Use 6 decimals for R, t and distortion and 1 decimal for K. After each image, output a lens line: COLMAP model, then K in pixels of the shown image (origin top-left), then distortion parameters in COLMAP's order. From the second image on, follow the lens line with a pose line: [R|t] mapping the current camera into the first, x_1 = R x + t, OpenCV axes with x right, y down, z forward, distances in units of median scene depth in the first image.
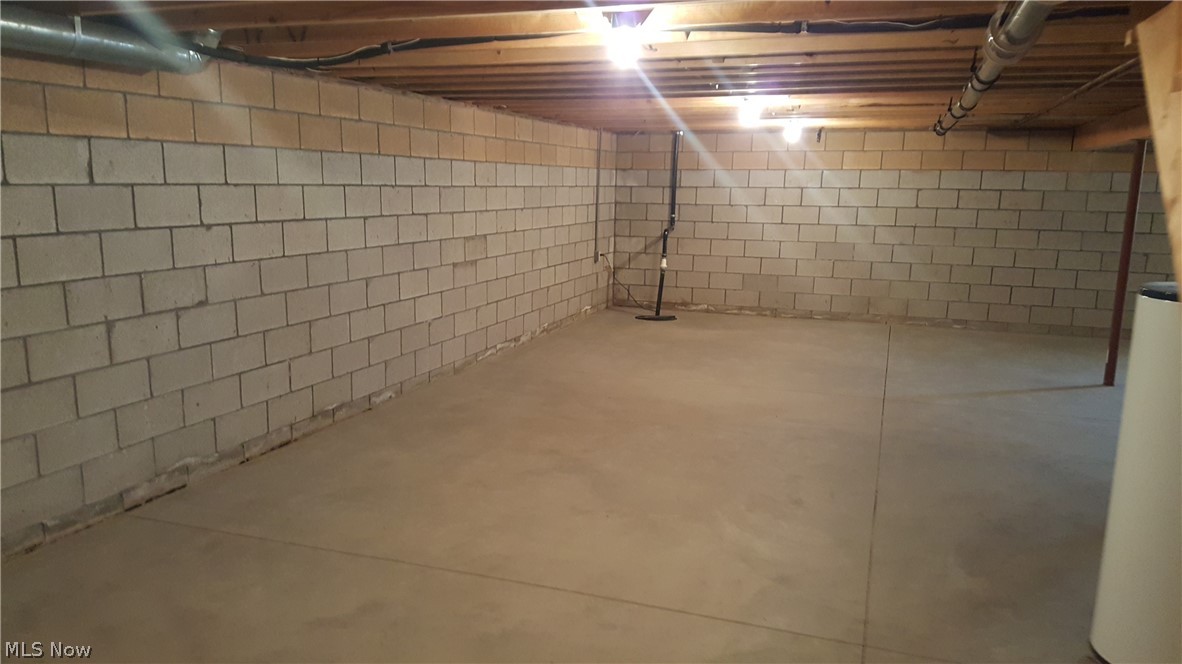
lens RADIAL K [[874.0, 0, 587.7], [0, 874.0, 349.8], [0, 0, 1]] dist [0.189870, -0.290933]
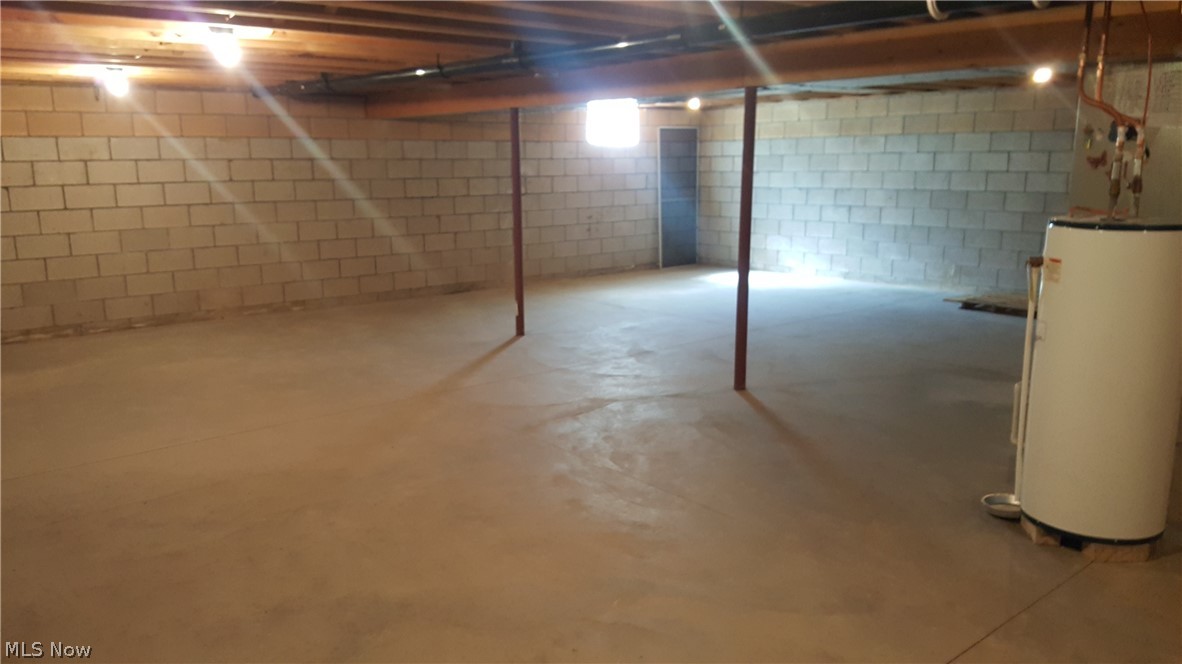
lens RADIAL K [[874.0, 0, 587.7], [0, 874.0, 349.8], [0, 0, 1]] dist [0.189870, -0.290933]
pose [[0.533842, -0.205932, 0.820125, -0.192923], [0.181054, 0.975235, 0.127027, -0.046971], [-0.825974, 0.080674, 0.557906, 0.240784]]
